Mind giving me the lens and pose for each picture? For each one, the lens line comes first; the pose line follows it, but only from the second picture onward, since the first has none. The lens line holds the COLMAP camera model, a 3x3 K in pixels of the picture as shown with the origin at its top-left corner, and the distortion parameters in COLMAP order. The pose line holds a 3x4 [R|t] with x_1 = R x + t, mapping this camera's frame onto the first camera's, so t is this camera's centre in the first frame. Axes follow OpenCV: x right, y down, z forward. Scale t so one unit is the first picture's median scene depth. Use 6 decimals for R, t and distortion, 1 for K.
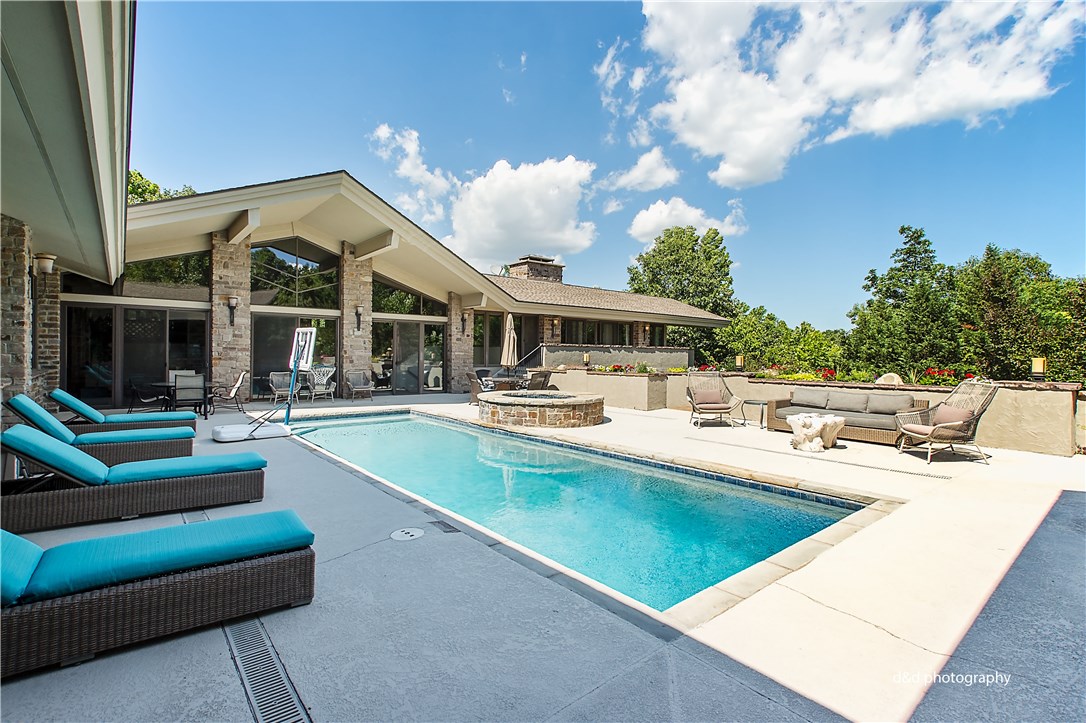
lens RADIAL K [[505.1, 0, 544.5], [0, 505.1, 356.7], [0, 0, 1]] dist [0.005847, 0.001021]
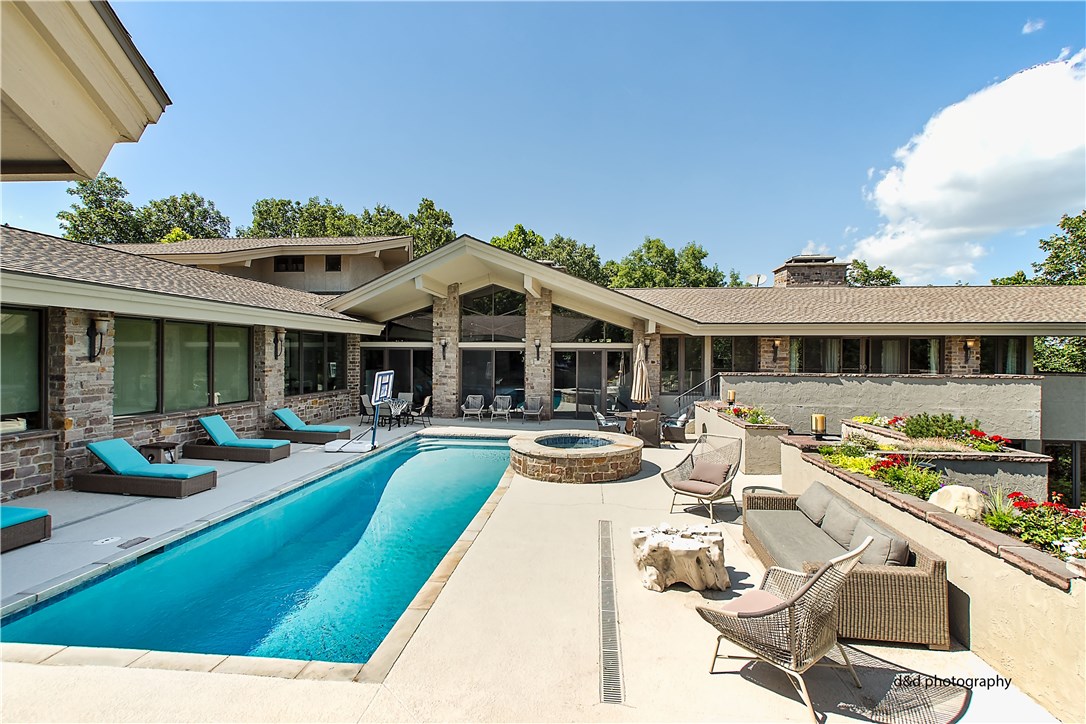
lens RADIAL K [[505.1, 0, 544.5], [0, 505.1, 358.5], [0, 0, 1]] dist [0.005847, 0.001021]
pose [[0.696948, 0.000488, -0.717121, 0.453120], [-0.004559, 0.999983, -0.003750, -0.051617], [0.717107, 0.005883, 0.696938, 0.226237]]
